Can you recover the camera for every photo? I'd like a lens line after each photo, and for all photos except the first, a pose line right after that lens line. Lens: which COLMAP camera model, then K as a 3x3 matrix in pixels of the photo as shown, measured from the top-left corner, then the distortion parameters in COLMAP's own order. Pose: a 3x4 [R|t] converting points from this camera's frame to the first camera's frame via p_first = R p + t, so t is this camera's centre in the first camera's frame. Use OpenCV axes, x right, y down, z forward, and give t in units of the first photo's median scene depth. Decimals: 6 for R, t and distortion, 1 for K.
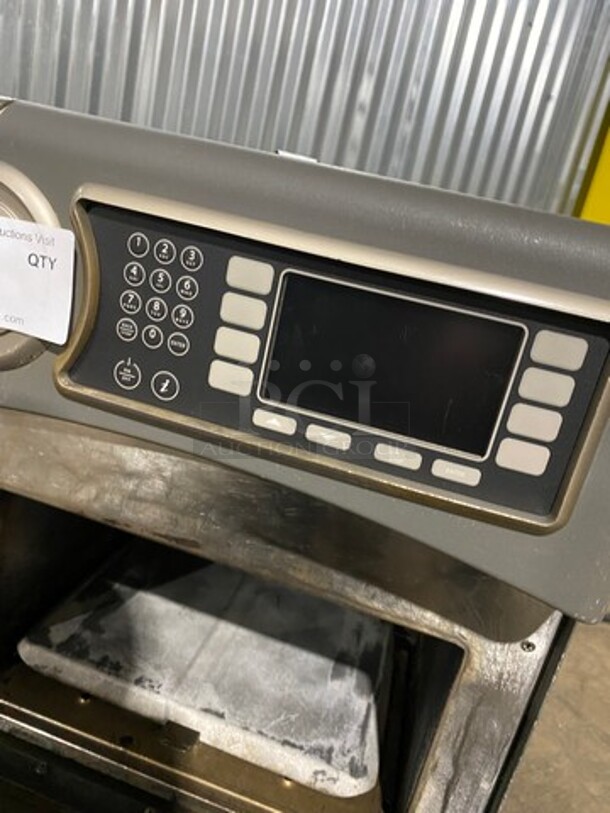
lens RADIAL K [[625.7, 0, 302.5], [0, 625.7, 404.5], [0, 0, 1]] dist [0.029683, -0.029598]
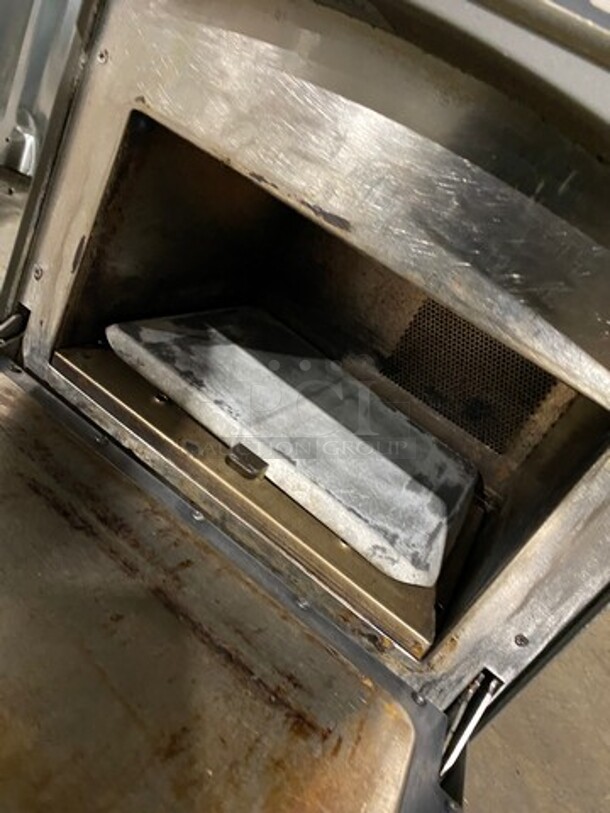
lens RADIAL K [[625.7, 0, 312.0], [0, 625.7, 406.0], [0, 0, 1]] dist [0.029683, -0.029598]
pose [[0.943113, 0.320635, -0.087932, -0.048732], [-0.310257, 0.943810, 0.113854, 0.303432], [0.119497, -0.080096, 0.989598, 0.108828]]
